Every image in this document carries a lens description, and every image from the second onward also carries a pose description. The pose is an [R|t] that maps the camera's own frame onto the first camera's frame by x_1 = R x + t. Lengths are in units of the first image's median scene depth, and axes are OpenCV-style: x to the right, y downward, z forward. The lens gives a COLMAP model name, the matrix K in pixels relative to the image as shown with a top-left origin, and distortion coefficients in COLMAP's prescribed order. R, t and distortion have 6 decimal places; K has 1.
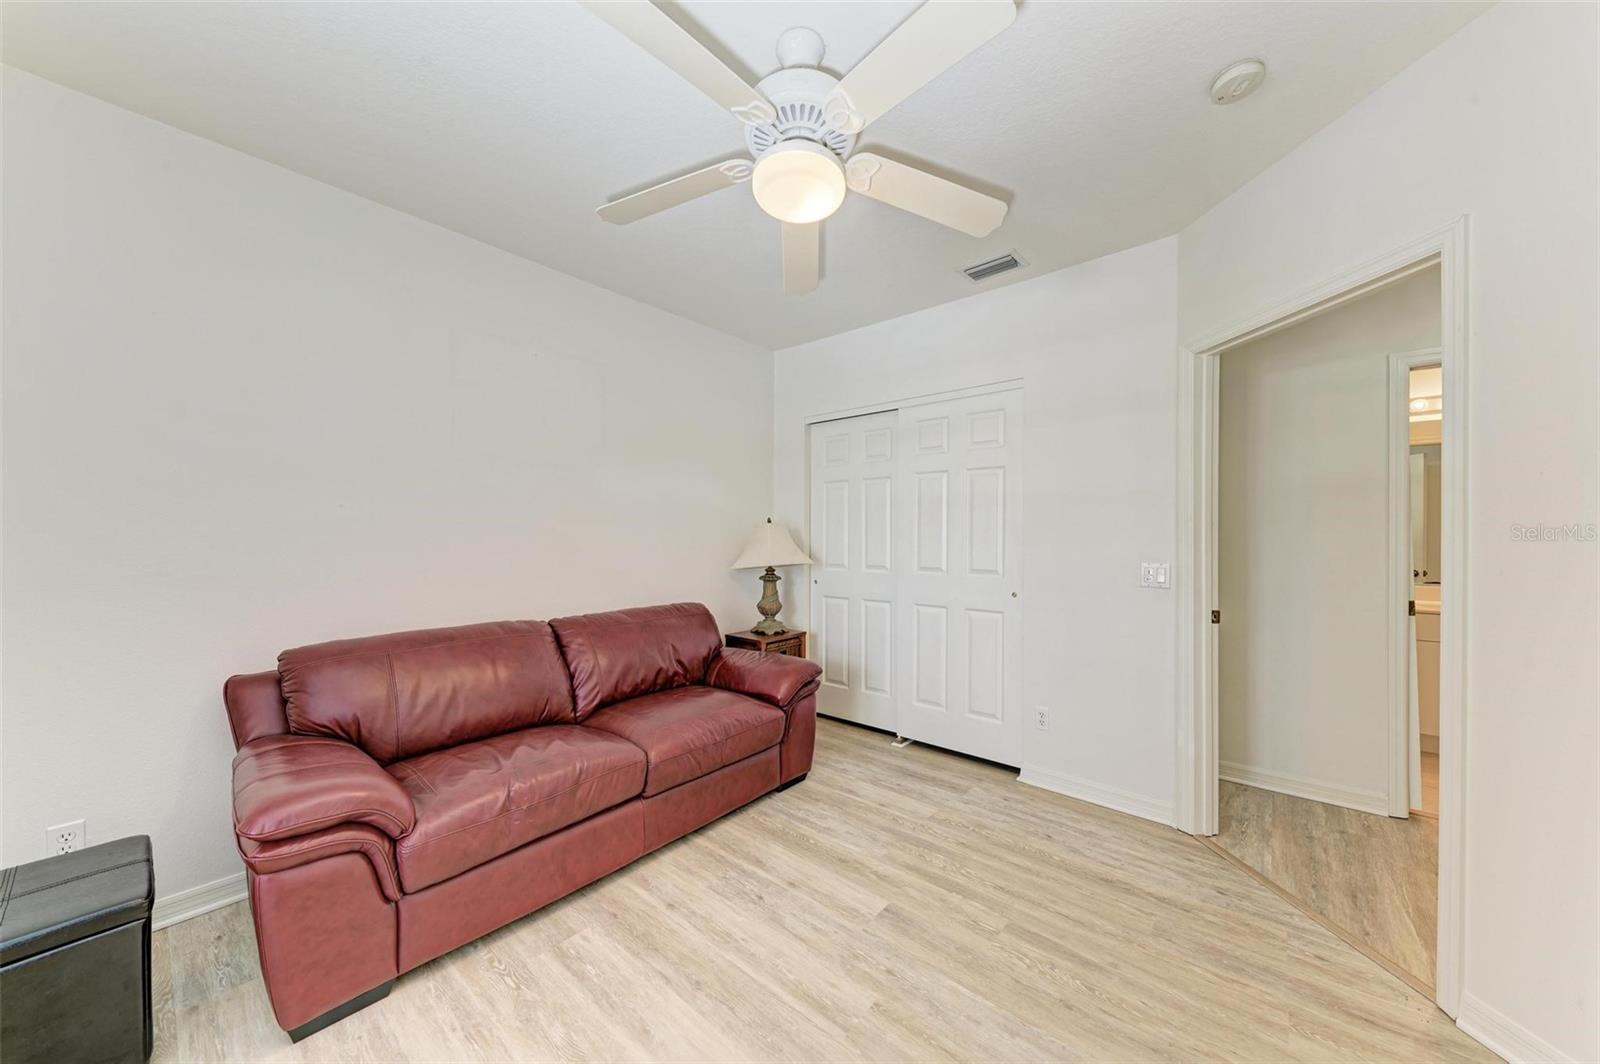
lens RADIAL K [[550.6, 0, 803.6], [0, 550.6, 536.6], [0, 0, 1]] dist [0.024802, -0.010448]
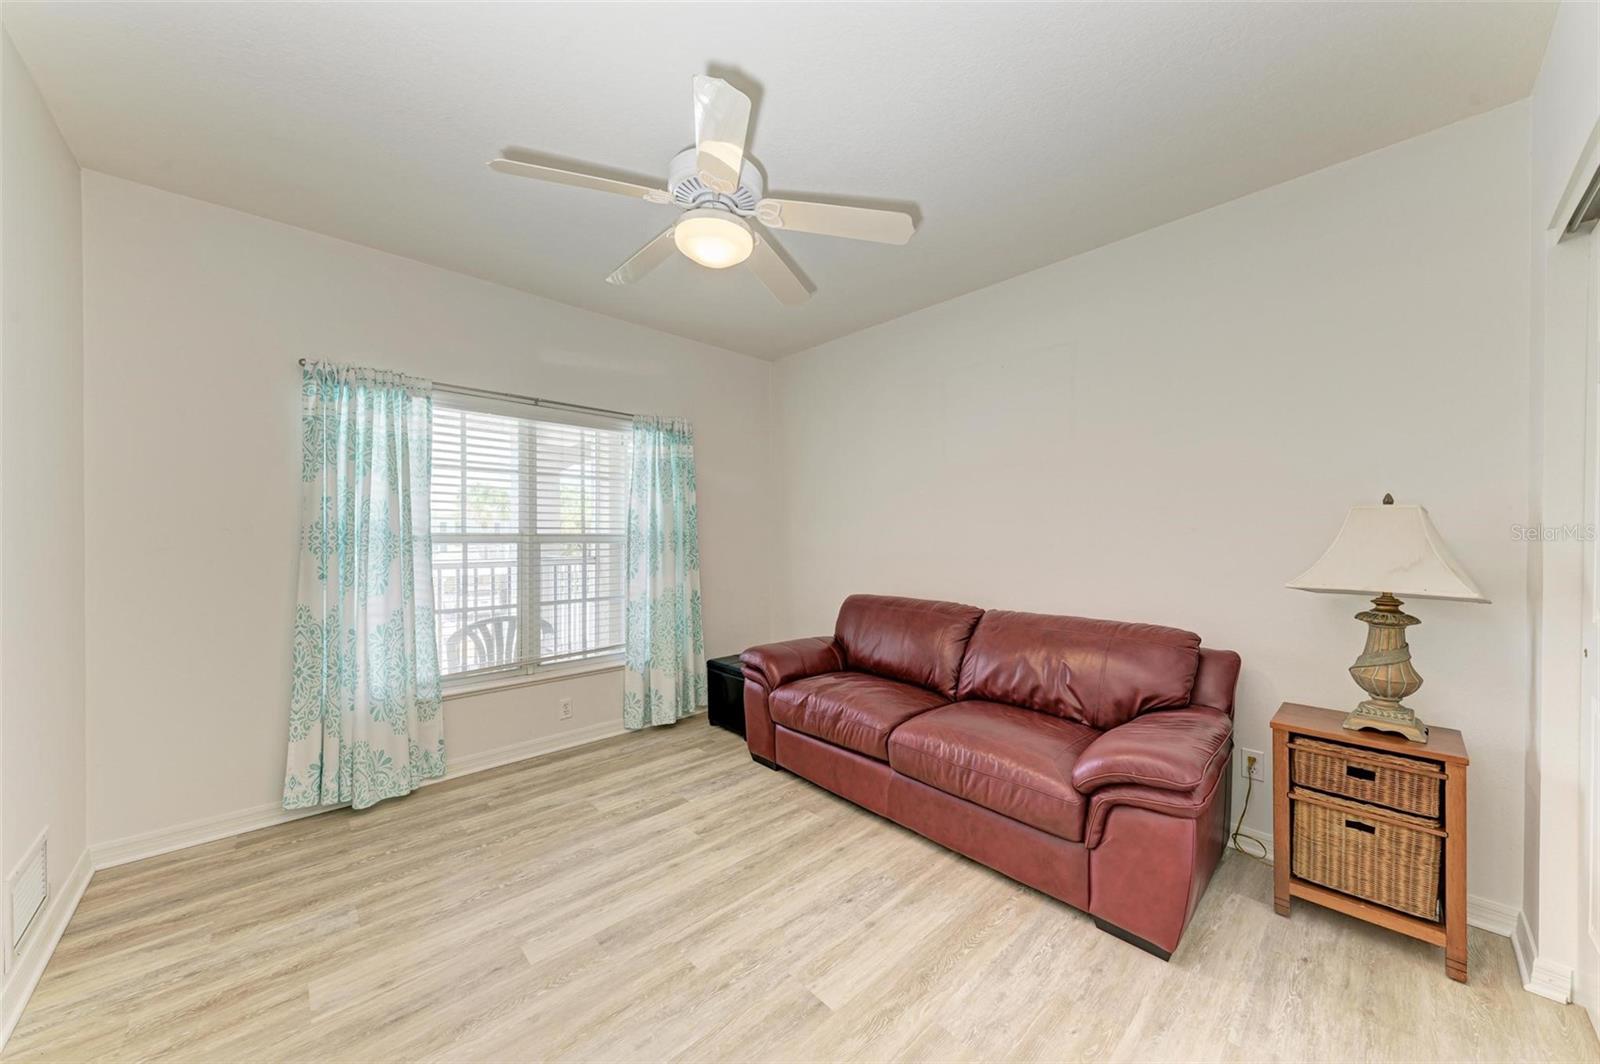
lens RADIAL K [[550.6, 0, 803.6], [0, 550.6, 536.6], [0, 0, 1]] dist [0.024802, -0.010448]
pose [[-0.113754, -0.000759, -0.993509, 0.740906], [0.000595, 0.999999, -0.000833, 0.006145], [0.993509, -0.000686, -0.113753, 0.843222]]
